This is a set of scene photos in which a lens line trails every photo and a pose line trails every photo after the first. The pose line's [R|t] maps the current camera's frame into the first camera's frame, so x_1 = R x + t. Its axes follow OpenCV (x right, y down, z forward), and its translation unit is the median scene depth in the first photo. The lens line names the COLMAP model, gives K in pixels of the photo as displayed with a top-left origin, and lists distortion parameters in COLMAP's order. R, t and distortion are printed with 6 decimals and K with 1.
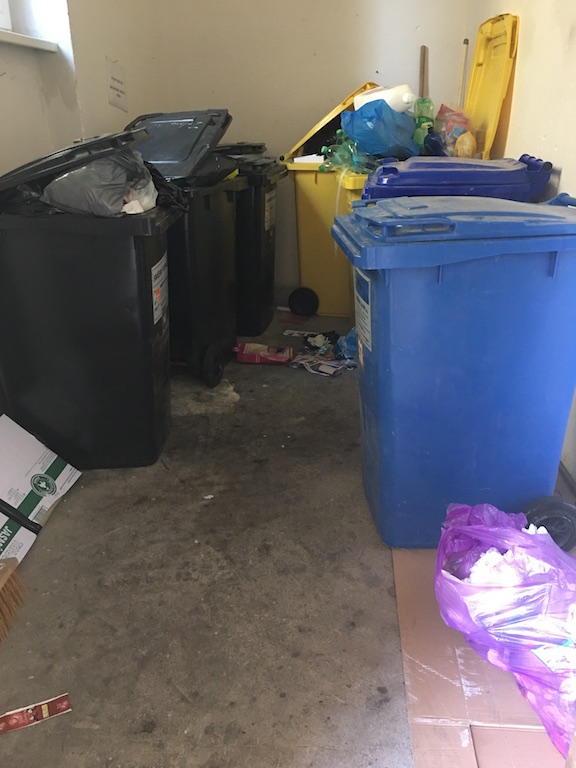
lens RADIAL K [[656.6, 0, 289.6], [0, 656.6, 385.0], [0, 0, 1]] dist [0.075780, -0.103582]
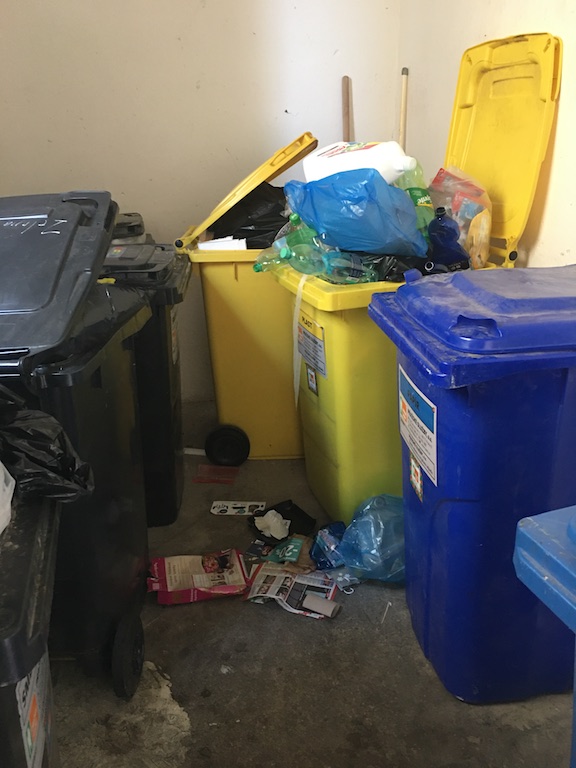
lens RADIAL K [[656.6, 0, 287.1], [0, 656.6, 380.3], [0, 0, 1]] dist [0.075780, -0.103582]
pose [[0.966473, -0.102720, 0.235327, -0.090139], [0.110331, 0.993706, -0.019373, -0.217401], [-0.231855, 0.044687, 0.971723, 0.406979]]
